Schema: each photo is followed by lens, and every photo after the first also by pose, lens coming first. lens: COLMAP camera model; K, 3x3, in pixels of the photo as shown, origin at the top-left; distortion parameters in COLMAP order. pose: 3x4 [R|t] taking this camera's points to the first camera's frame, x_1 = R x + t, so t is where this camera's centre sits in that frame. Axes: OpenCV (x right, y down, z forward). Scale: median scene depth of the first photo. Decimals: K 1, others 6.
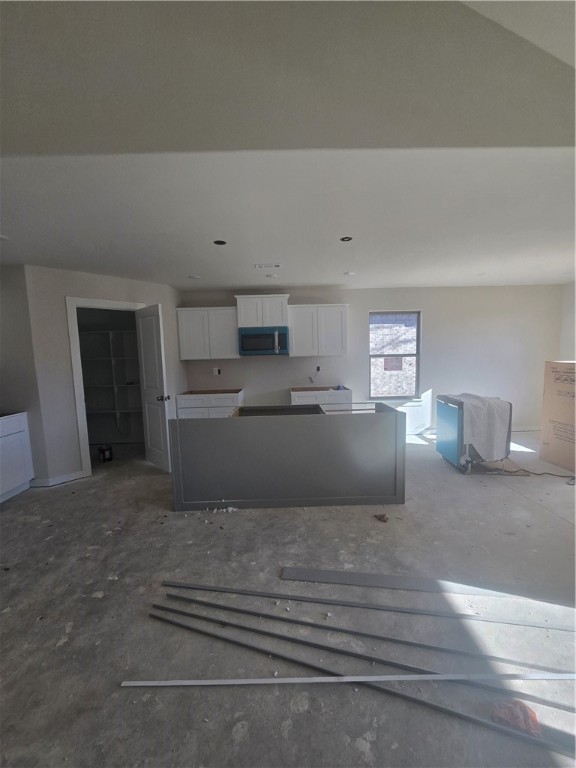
lens RADIAL K [[308.7, 0, 288.0], [0, 308.7, 384.0], [0, 0, 1]] dist [-0.000970, -0.000086]
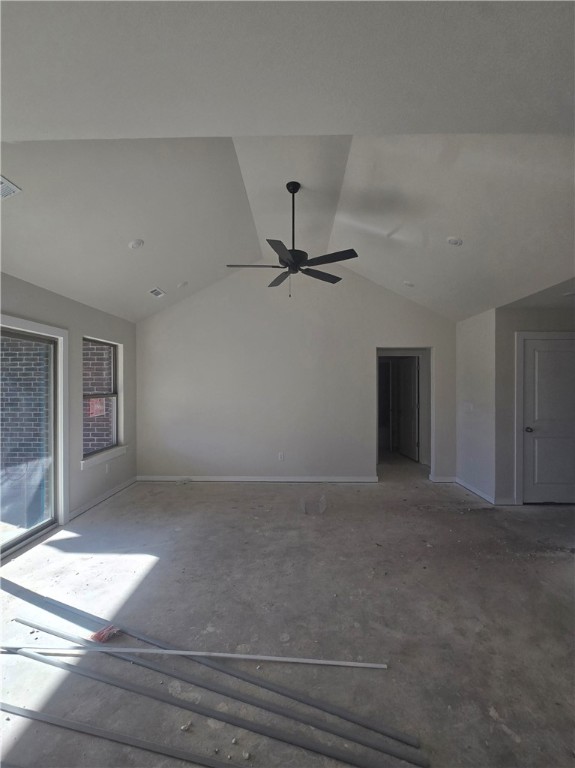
lens RADIAL K [[308.7, 0, 287.5], [0, 308.7, 384.0], [0, 0, 1]] dist [-0.000970, -0.000086]
pose [[-0.998921, 0.025424, 0.038873, -0.201497], [0.028967, 0.995202, 0.093460, -0.215078], [-0.036310, 0.094485, -0.994864, 1.859548]]
